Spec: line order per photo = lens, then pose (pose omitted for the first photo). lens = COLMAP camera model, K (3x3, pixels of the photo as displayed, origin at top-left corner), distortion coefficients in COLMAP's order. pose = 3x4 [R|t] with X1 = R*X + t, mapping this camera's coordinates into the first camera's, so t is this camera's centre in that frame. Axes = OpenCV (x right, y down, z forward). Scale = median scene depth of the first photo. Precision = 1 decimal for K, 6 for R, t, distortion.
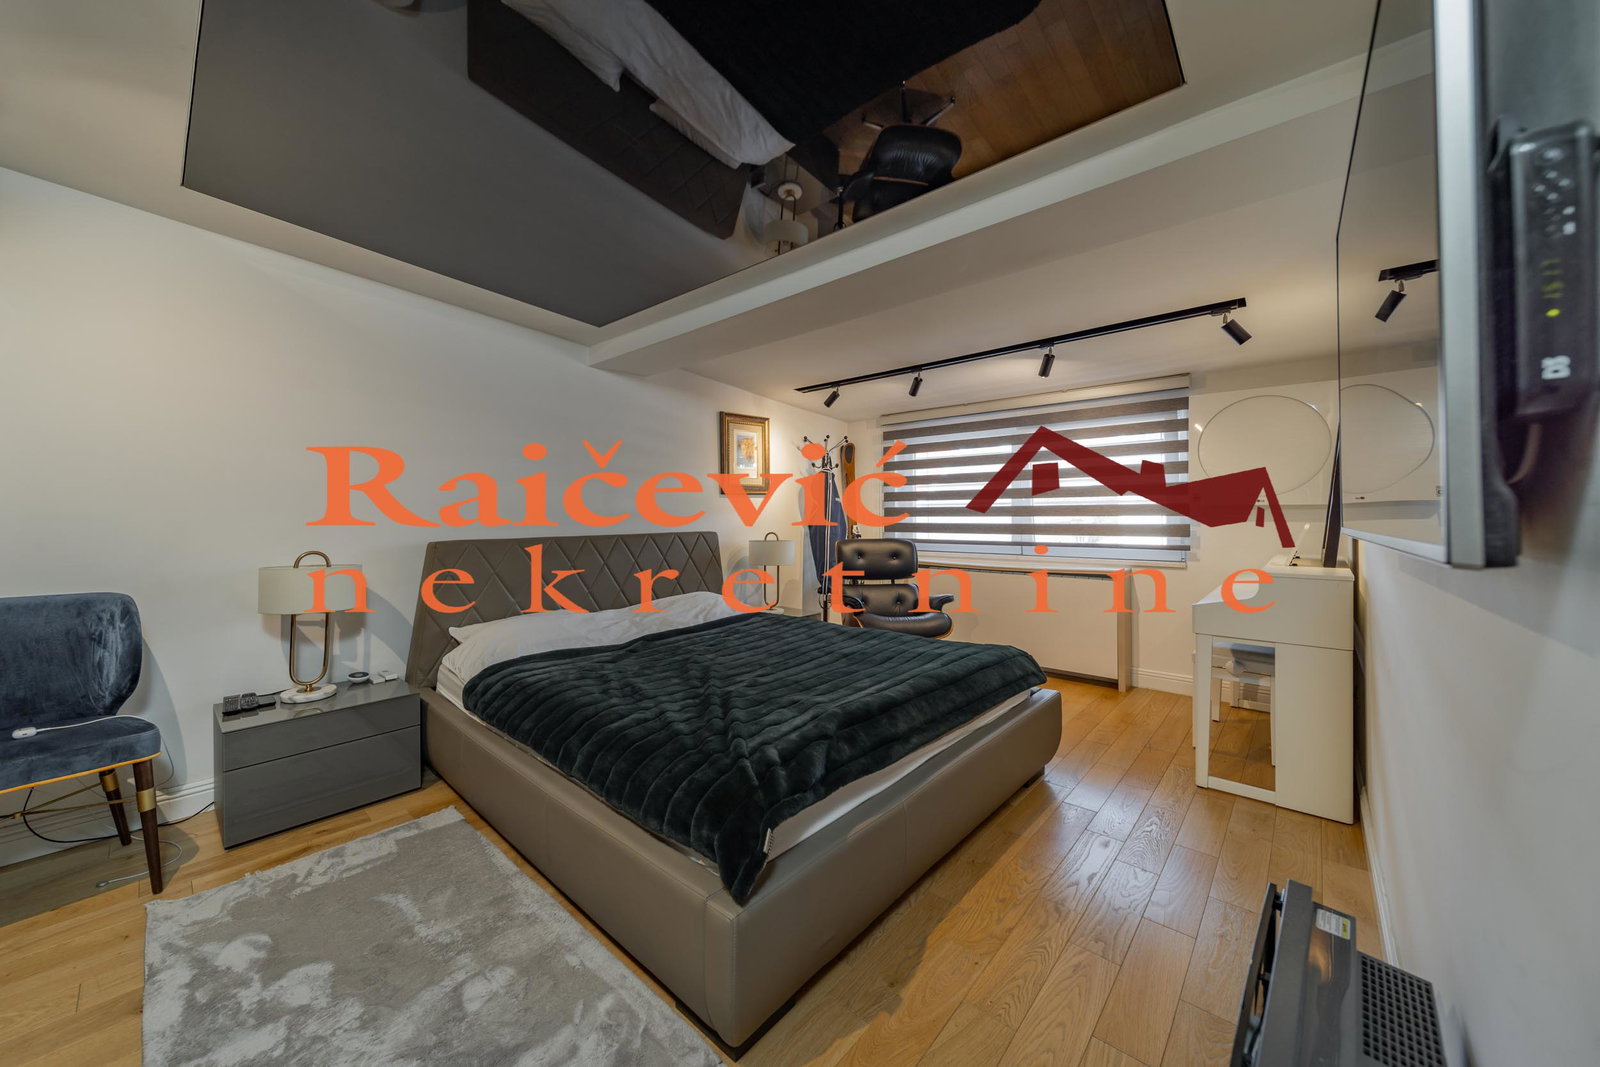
lens RADIAL K [[583.5, 0, 753.6], [0, 583.5, 510.5], [0, 0, 1]] dist [-0.000134, -0.000010]
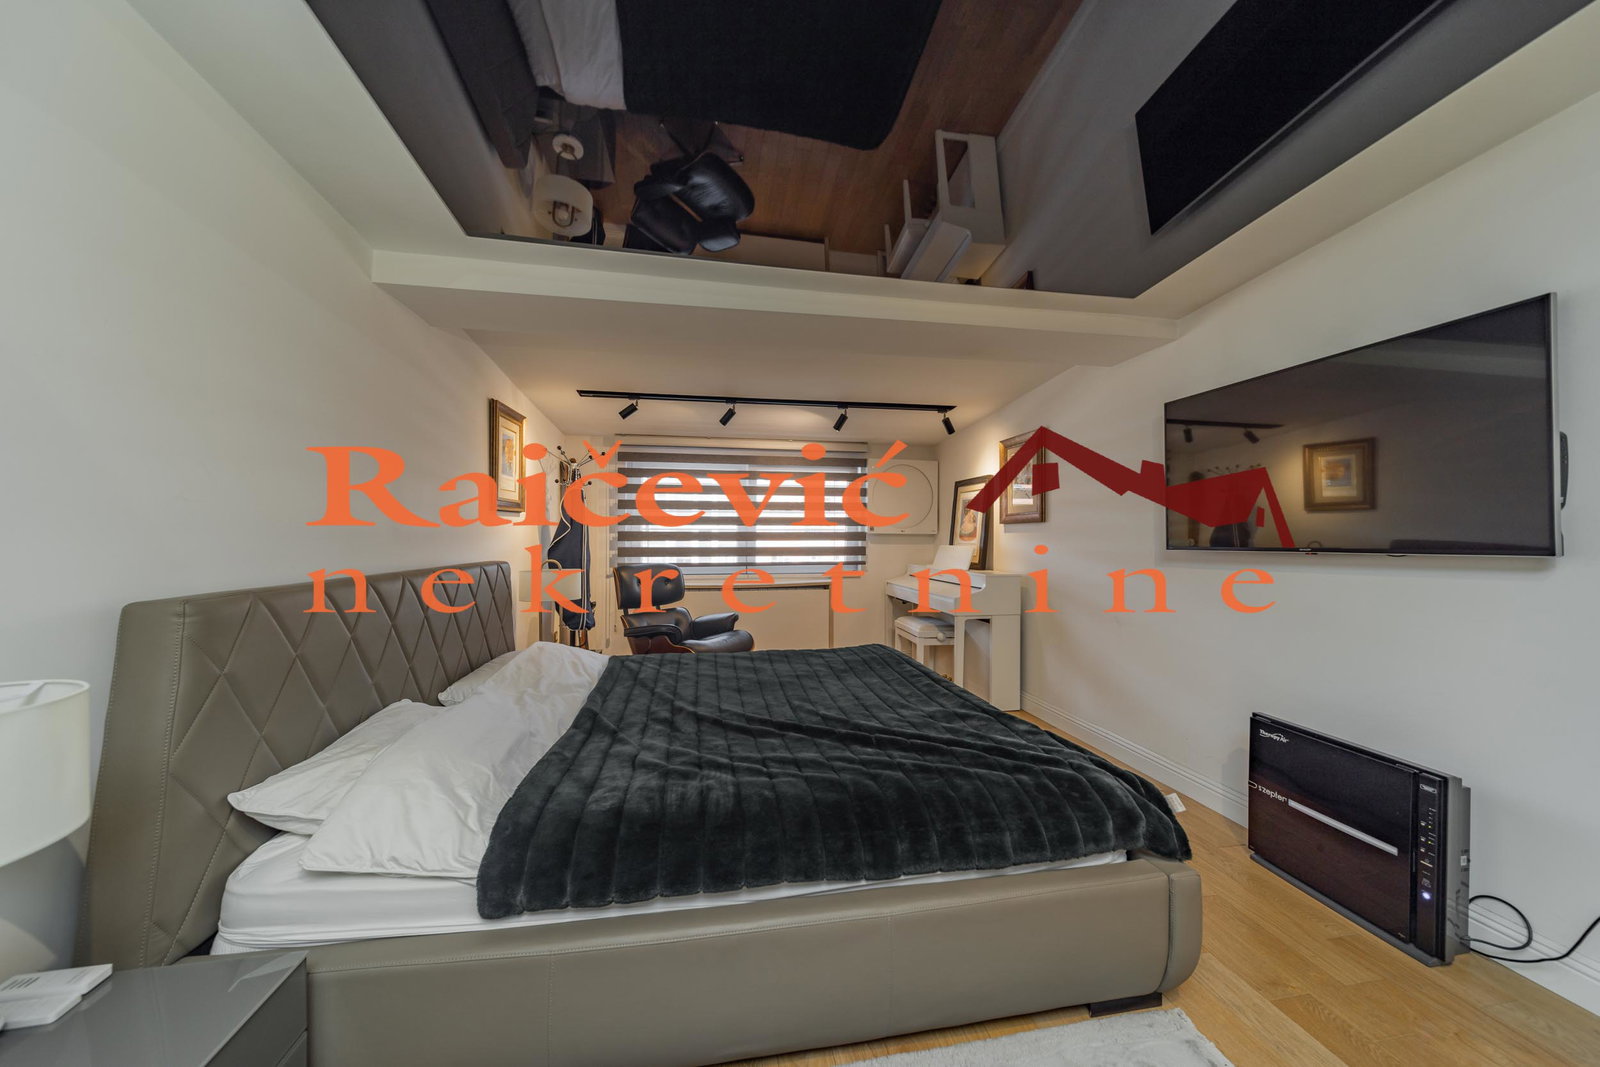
lens RADIAL K [[557.2, 0, 800.0], [0, 557.2, 533.5], [0, 0, 1]] dist [-0.008131, -0.000033]
pose [[0.586269, 0.012161, 0.810025, -0.416343], [-0.010265, 0.999919, -0.007582, 0.002965], [-0.810051, -0.003870, 0.586347, 0.282818]]
